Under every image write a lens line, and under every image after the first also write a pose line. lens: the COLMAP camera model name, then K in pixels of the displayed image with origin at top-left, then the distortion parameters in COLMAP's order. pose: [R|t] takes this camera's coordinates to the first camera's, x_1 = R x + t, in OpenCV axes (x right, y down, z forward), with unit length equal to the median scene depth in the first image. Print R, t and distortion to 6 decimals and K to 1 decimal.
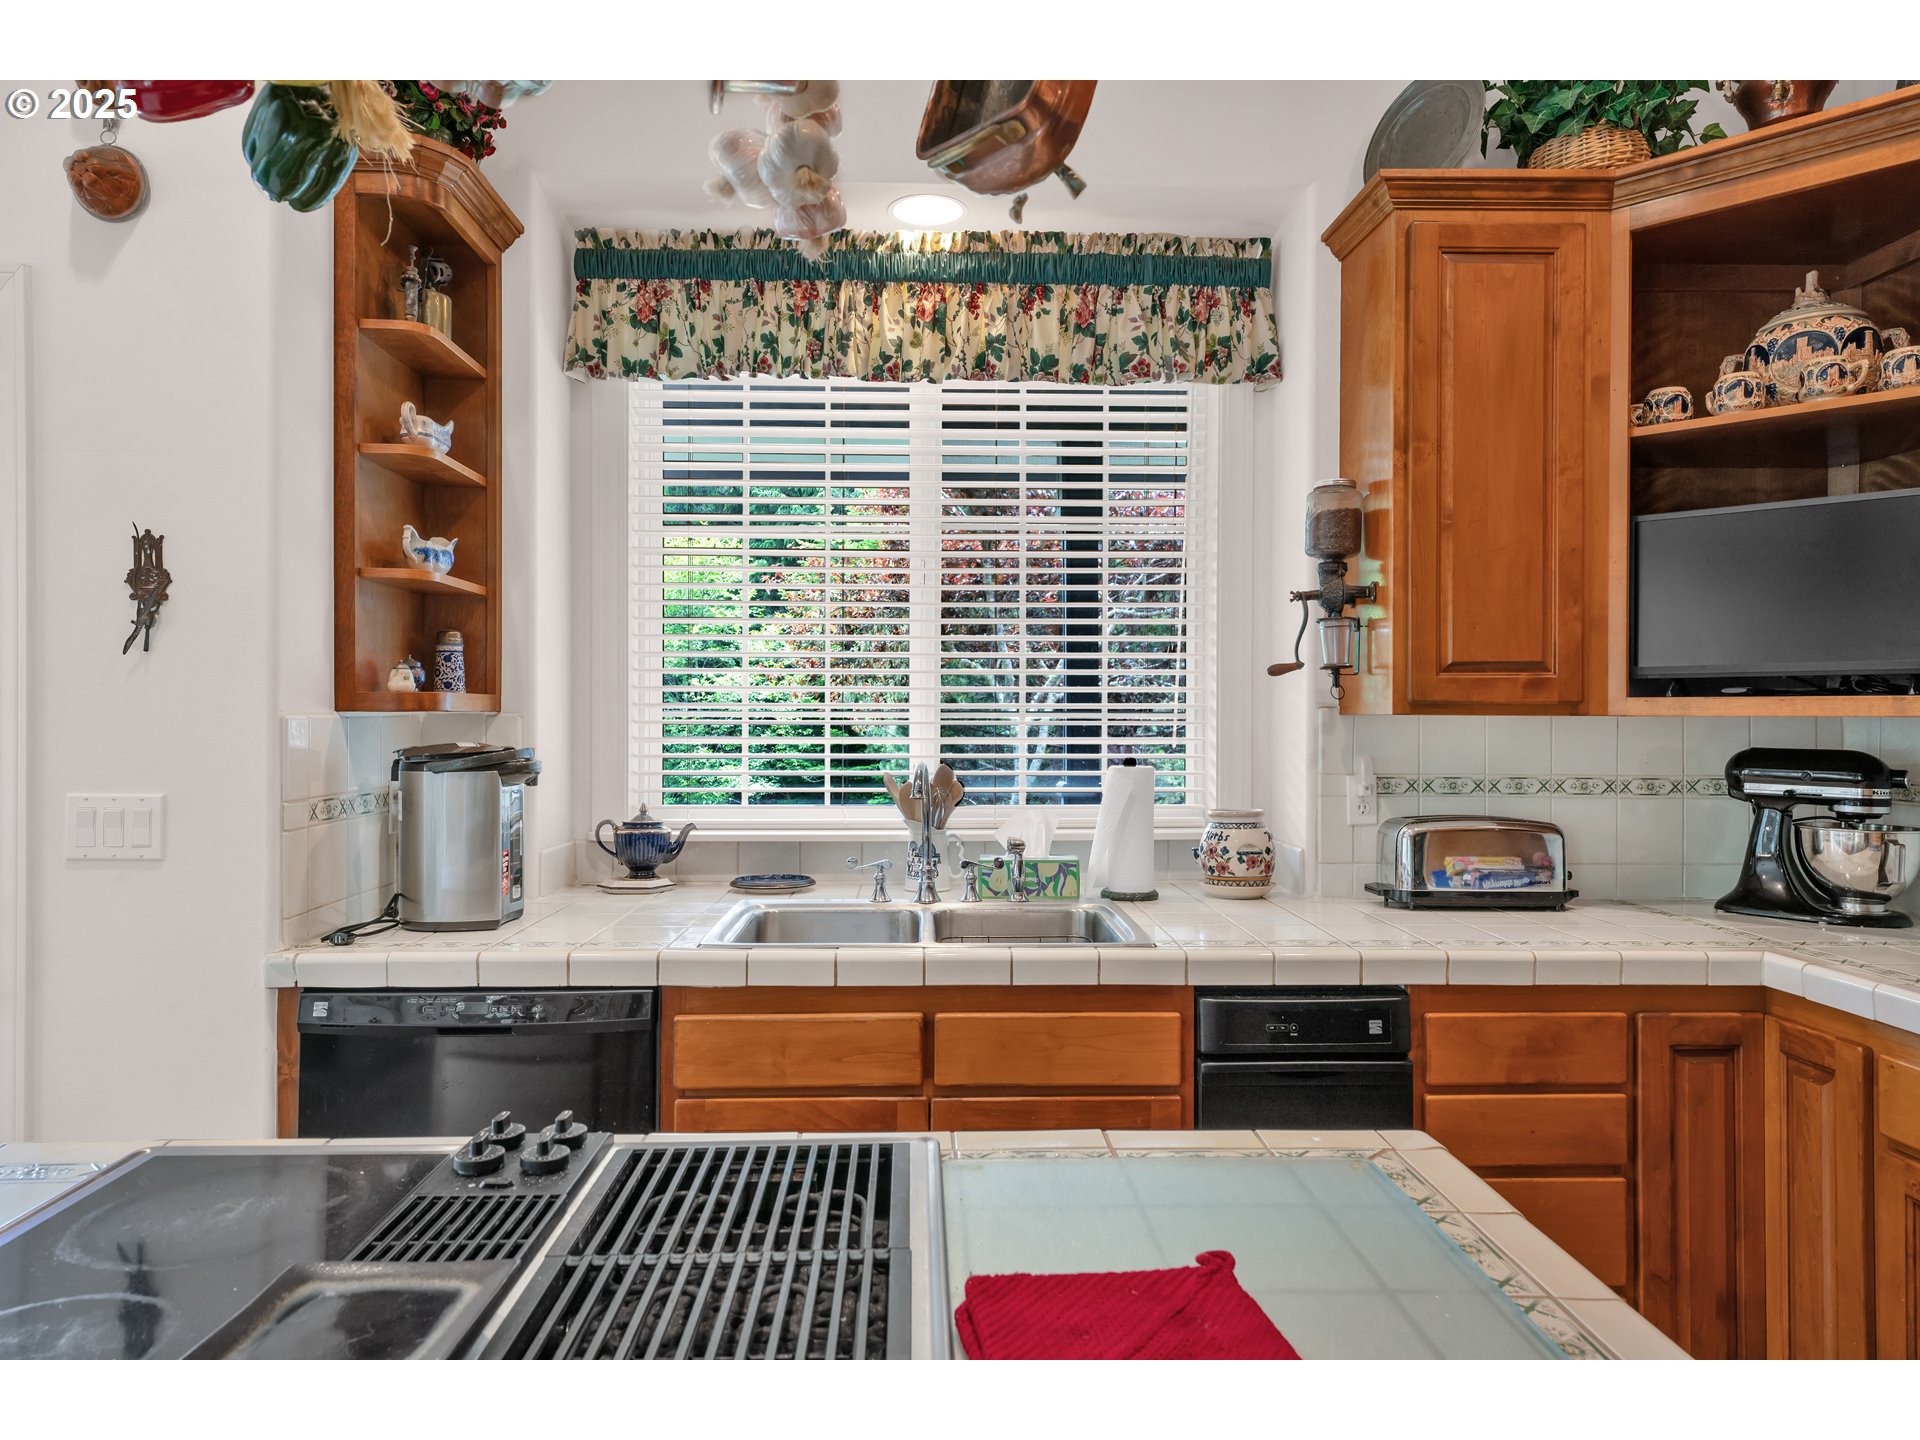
lens RADIAL K [[1272.3, 0, 950.4], [0, 1272.3, 719.5], [0, 0, 1]] dist [0.039306, -0.017506]
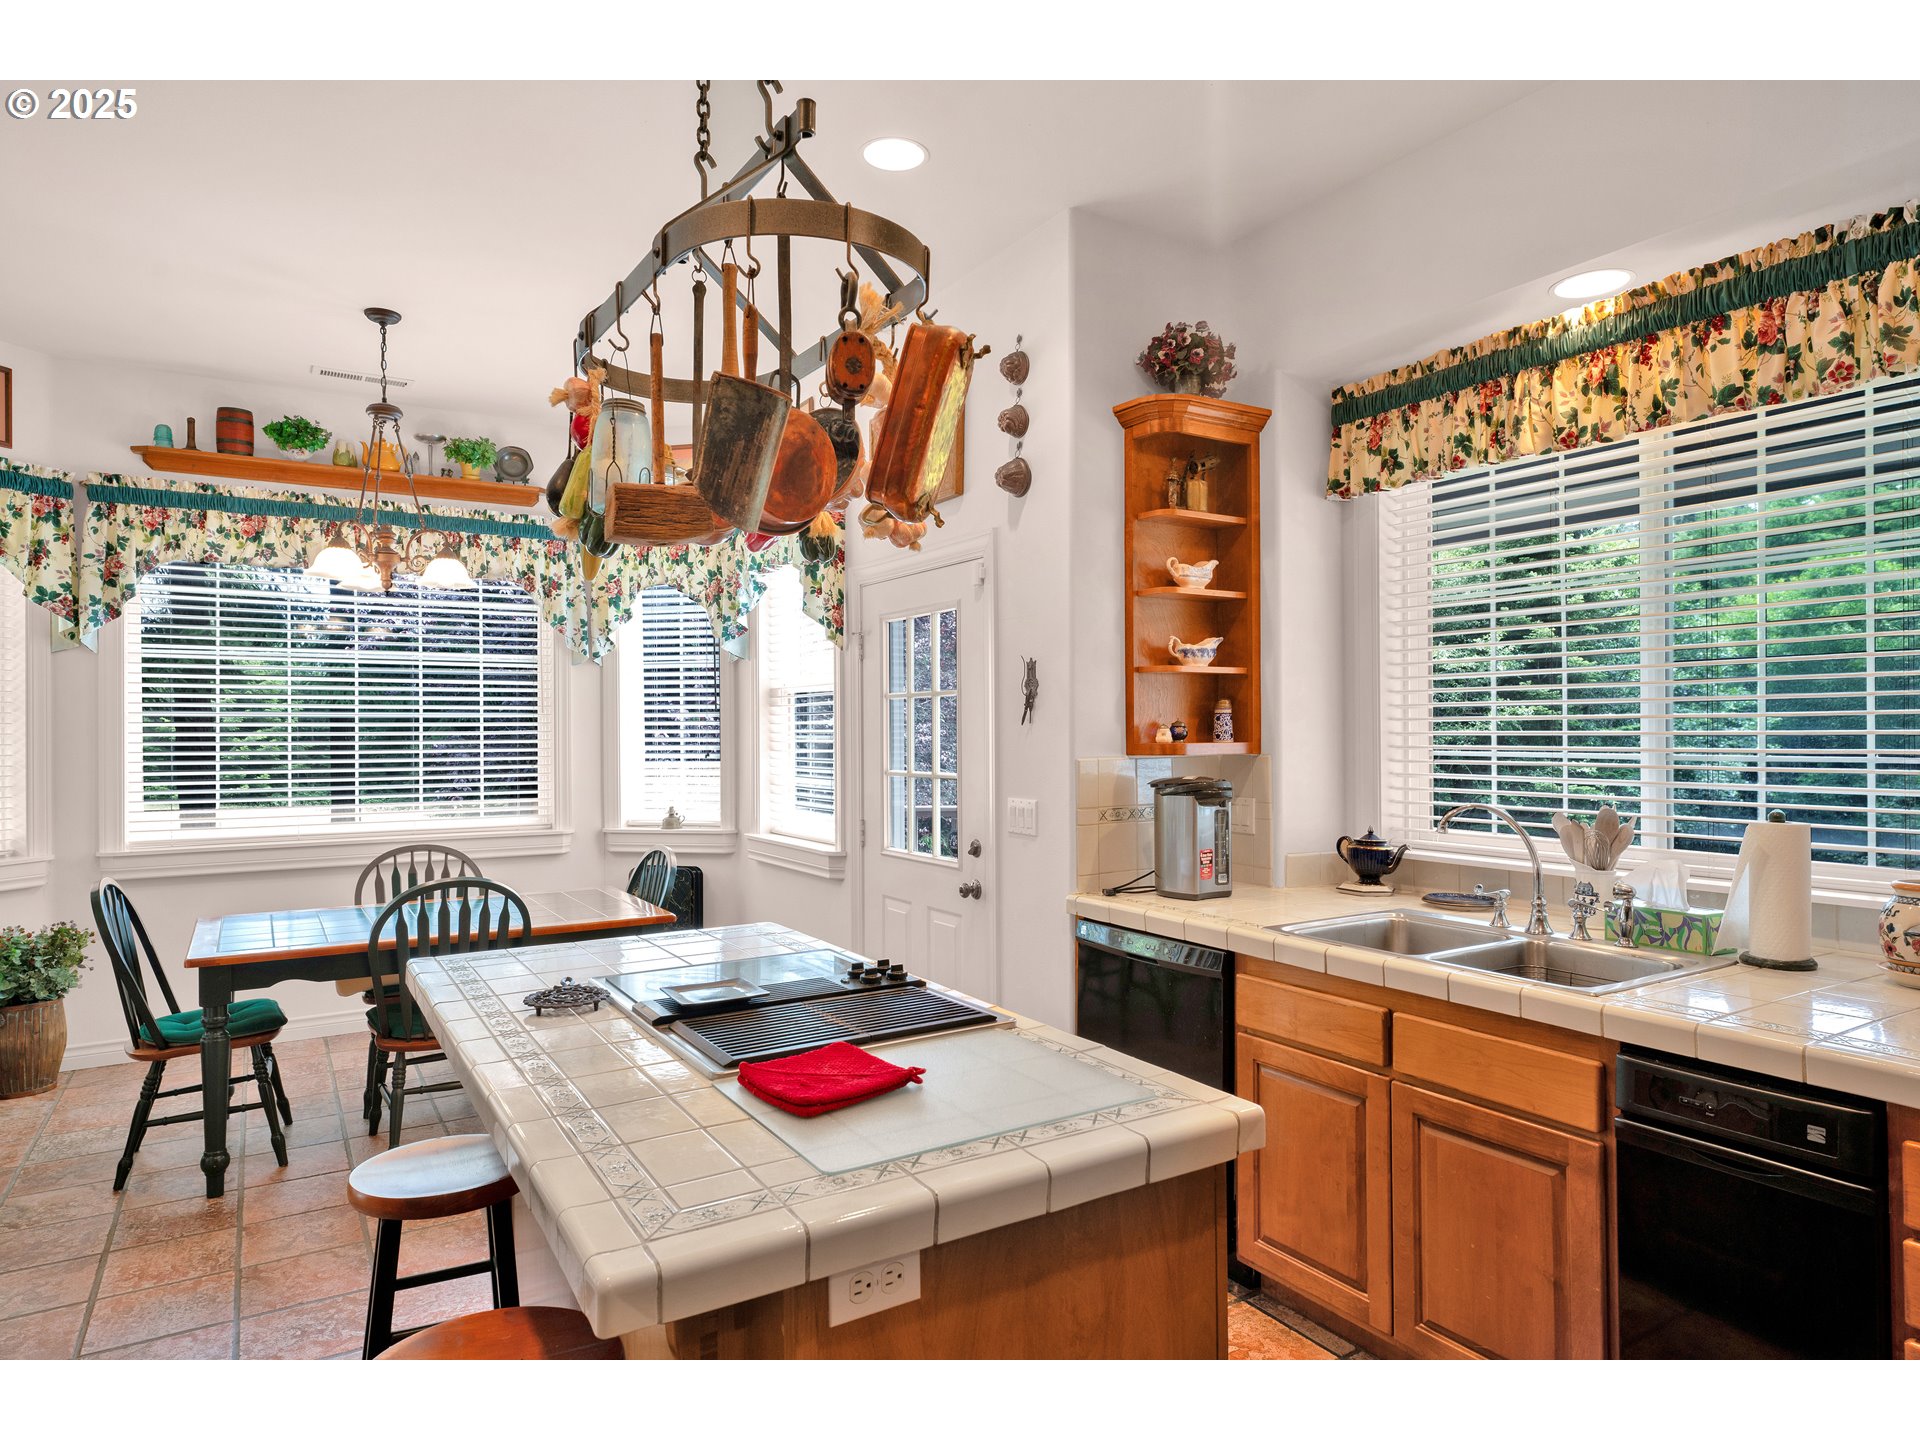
lens RADIAL K [[1125.6, 0, 969.1], [0, 1125.6, 750.6], [0, 0, 1]] dist [0.006144, 0.004017]
pose [[0.503633, 0.010798, -0.863850, 0.530282], [0.002925, 0.999895, 0.014205, -0.026916], [0.863913, -0.009681, 0.503549, 0.082575]]
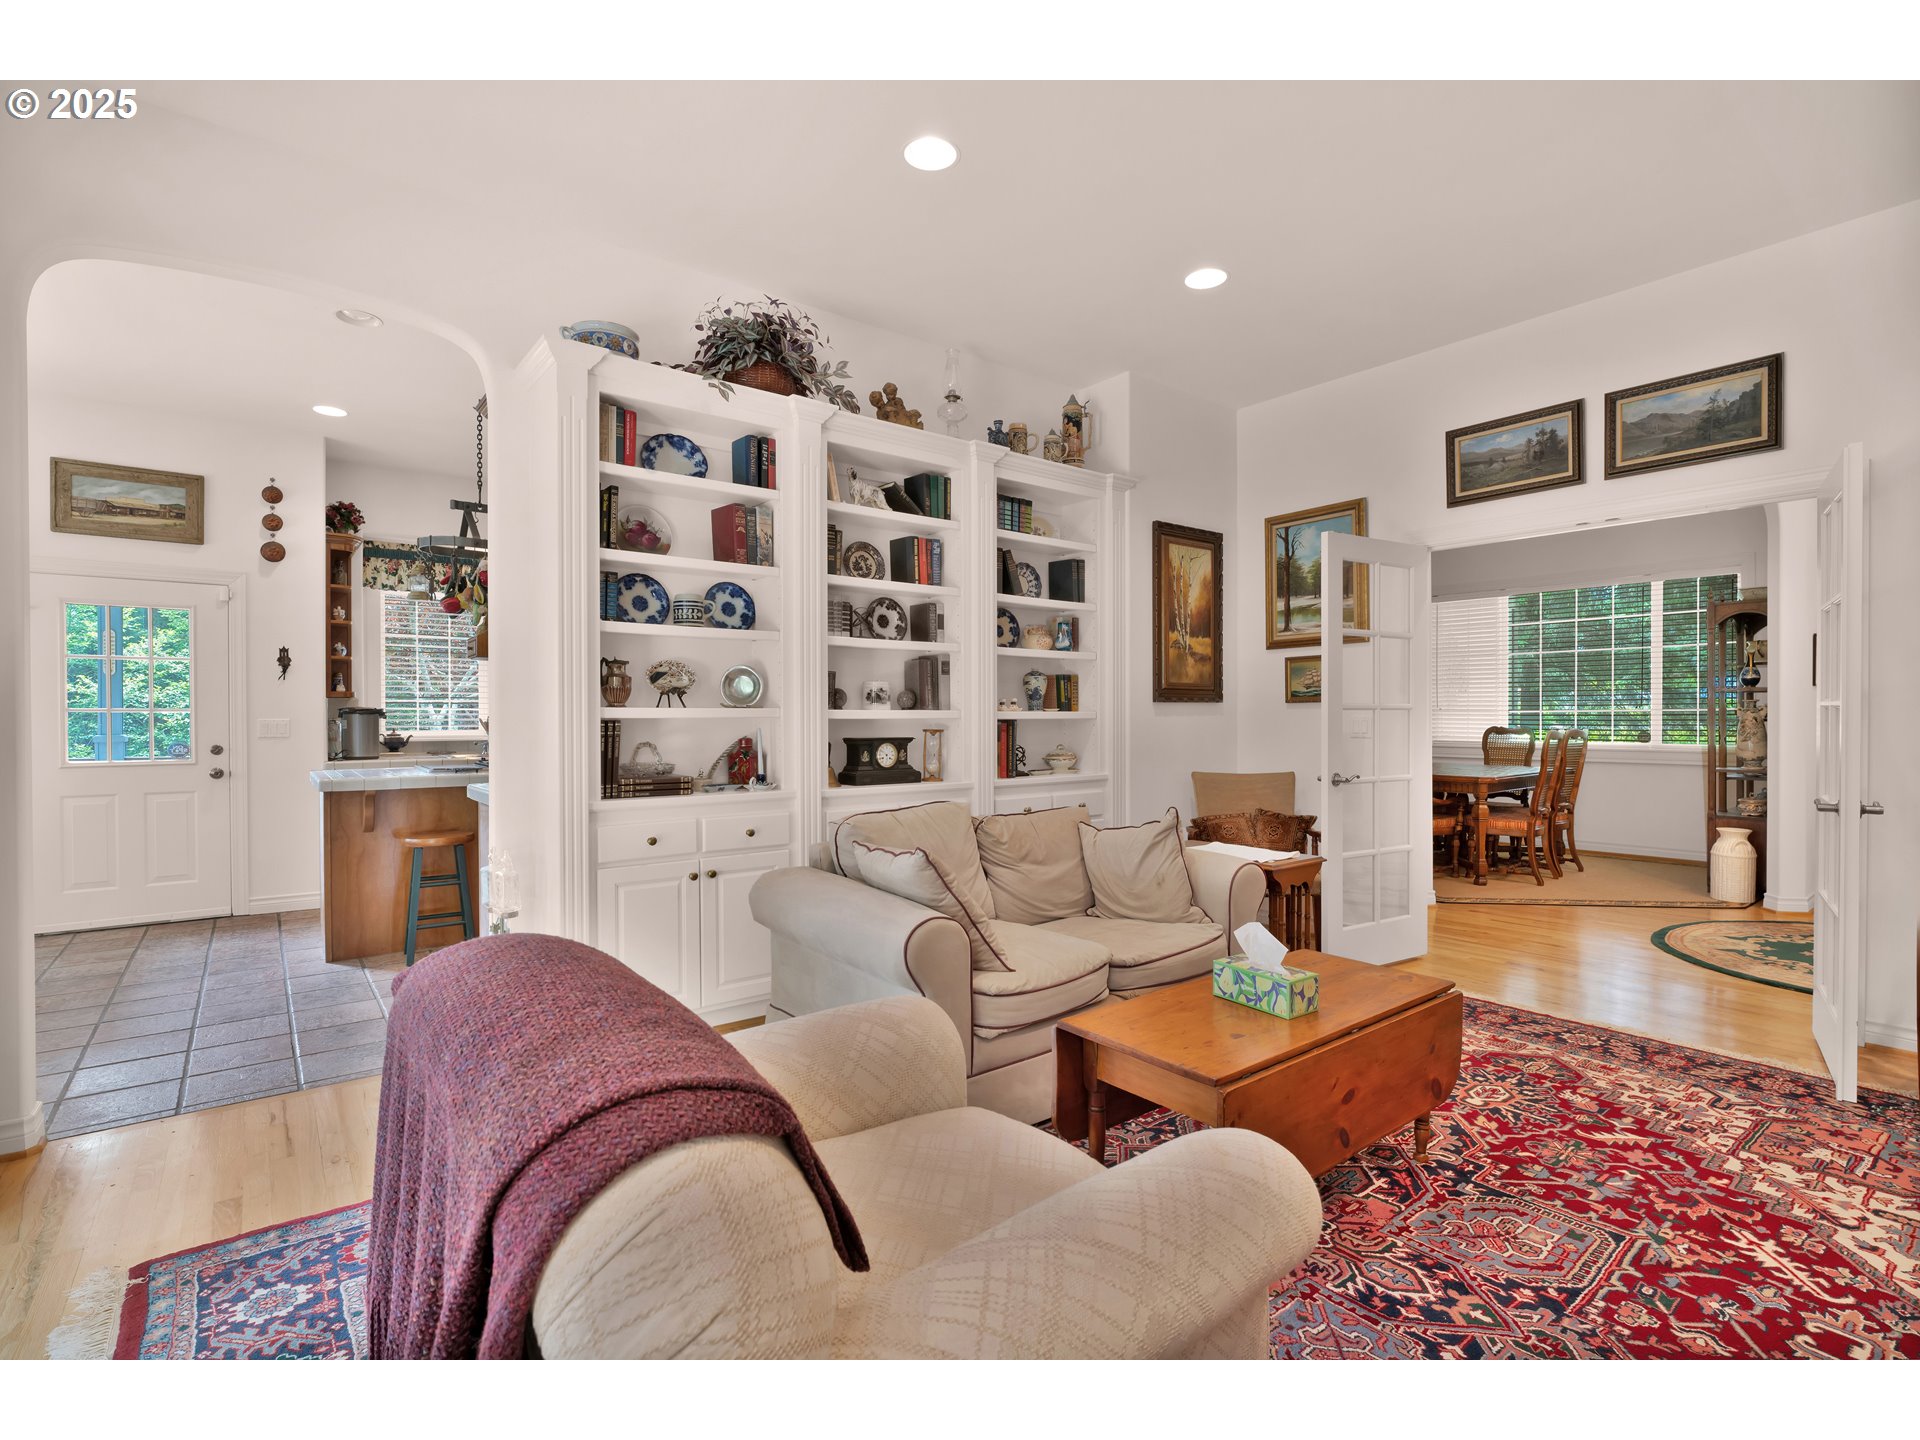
lens RADIAL K [[912.7, 0, 945.9], [0, 912.7, 723.2], [0, 0, 1]] dist [-0.012574, 0.000326]
pose [[0.807555, -0.005035, 0.589770, -0.452457], [0.002167, 0.999982, 0.005570, 0.042801], [-0.589788, -0.003220, 0.807552, -1.556709]]
